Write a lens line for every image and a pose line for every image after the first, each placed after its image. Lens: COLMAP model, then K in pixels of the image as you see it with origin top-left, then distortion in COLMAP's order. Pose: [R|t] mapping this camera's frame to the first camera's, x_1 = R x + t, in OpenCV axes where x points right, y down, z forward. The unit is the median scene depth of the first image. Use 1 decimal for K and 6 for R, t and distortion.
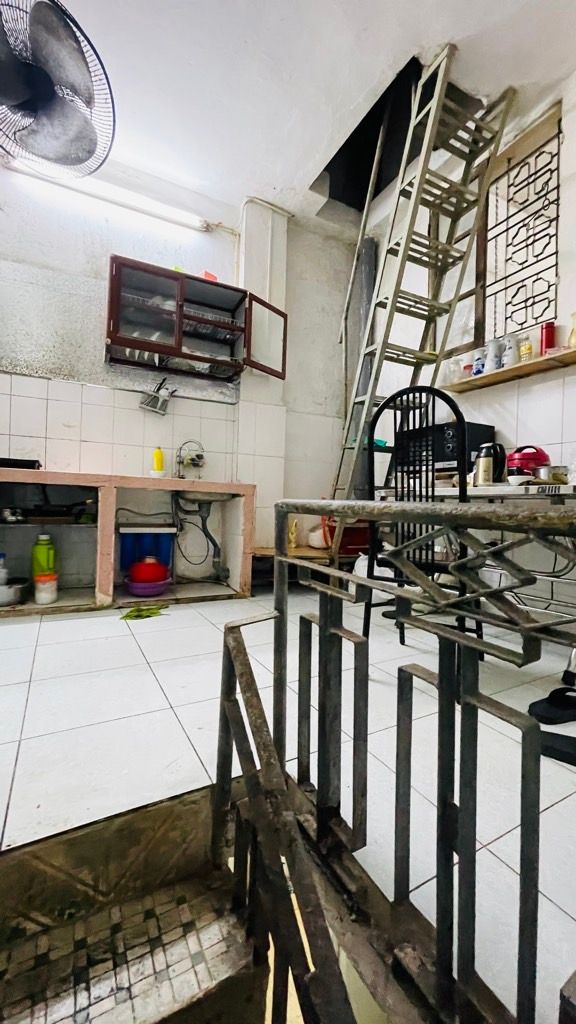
lens RADIAL K [[410.7, 0, 289.7], [0, 410.7, 508.1], [0, 0, 1]] dist [-0.000018, -0.000045]
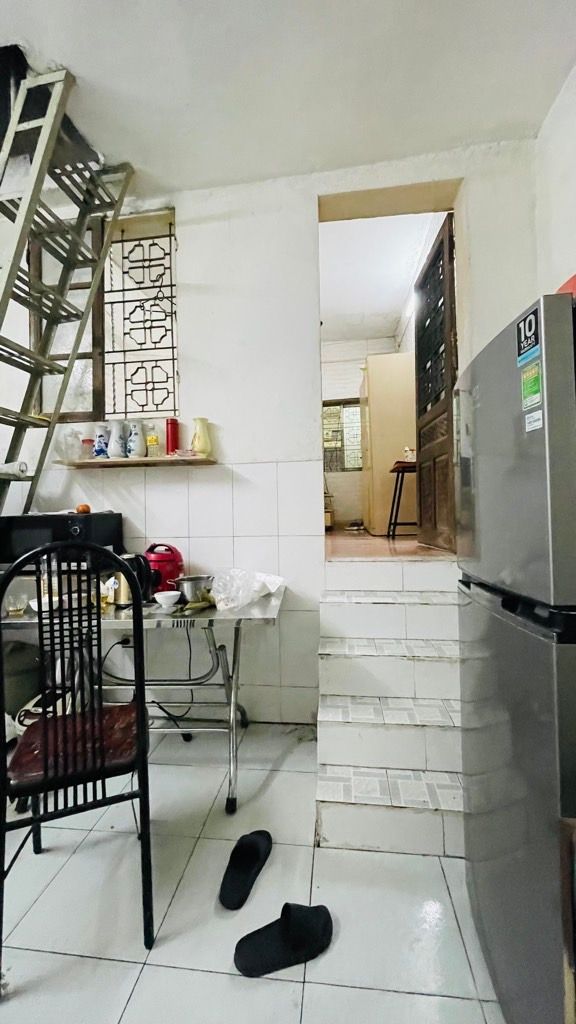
lens RADIAL K [[410.7, 0, 289.7], [0, 410.7, 508.1], [0, 0, 1]] dist [-0.000018, -0.000045]
pose [[0.594852, -0.011034, 0.803760, -0.013106], [0.042687, 0.998929, -0.017879, -0.175146], [-0.802701, 0.044945, 0.594685, 0.153136]]
